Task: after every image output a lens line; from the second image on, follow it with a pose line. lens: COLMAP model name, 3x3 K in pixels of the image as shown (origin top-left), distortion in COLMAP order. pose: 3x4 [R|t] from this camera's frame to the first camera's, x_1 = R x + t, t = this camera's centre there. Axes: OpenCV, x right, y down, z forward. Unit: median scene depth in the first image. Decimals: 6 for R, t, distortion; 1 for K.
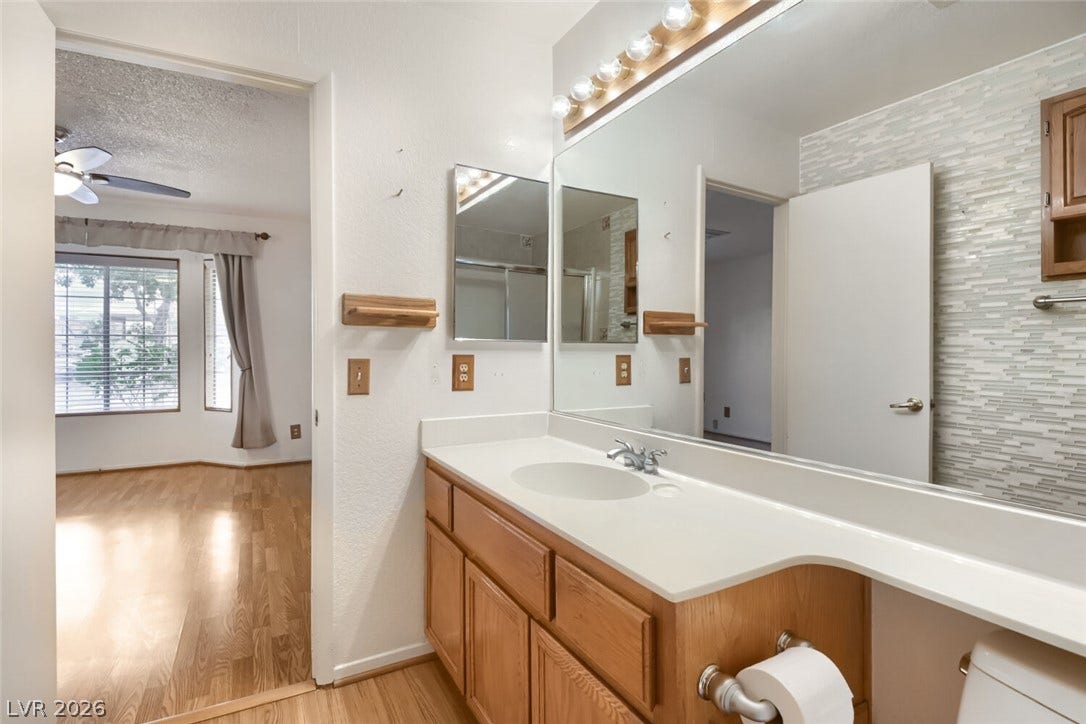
lens RADIAL K [[519.5, 0, 552.8], [0, 519.5, 353.2], [0, 0, 1]] dist [0.039669, -0.045654]
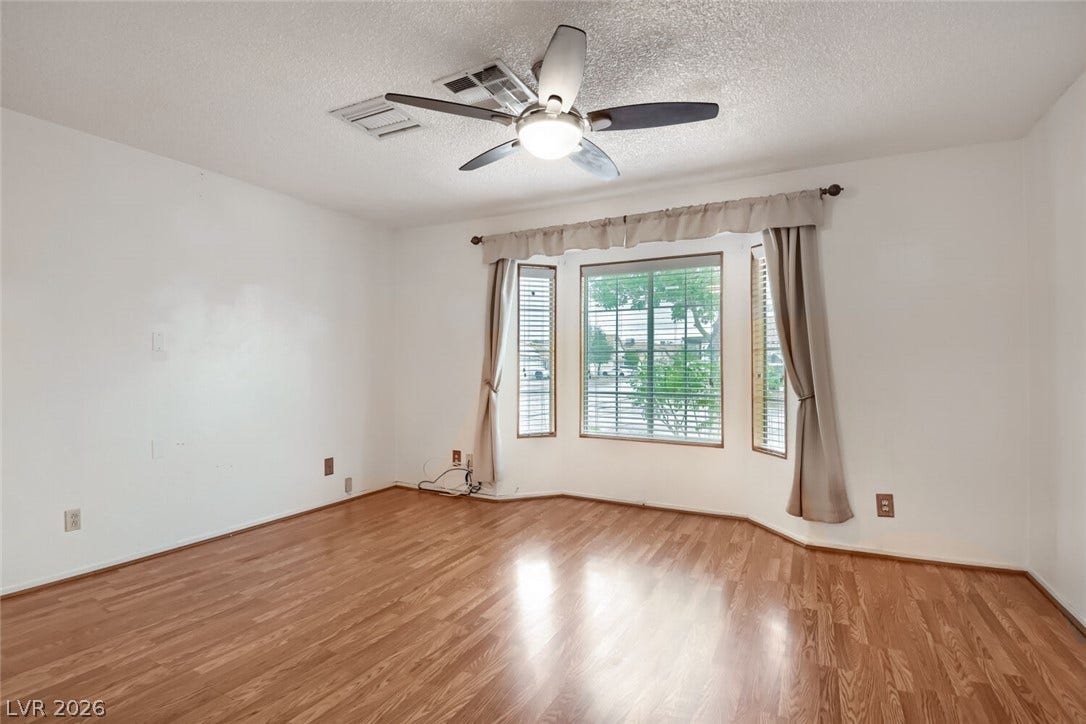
lens RADIAL K [[519.5, 0, 552.8], [0, 519.5, 353.2], [0, 0, 1]] dist [0.039669, -0.045654]
pose [[0.564580, -0.018346, -0.825175, -0.218538], [-0.011388, 0.999485, -0.030013, -0.002963], [0.825300, 0.026342, 0.564080, 0.358651]]
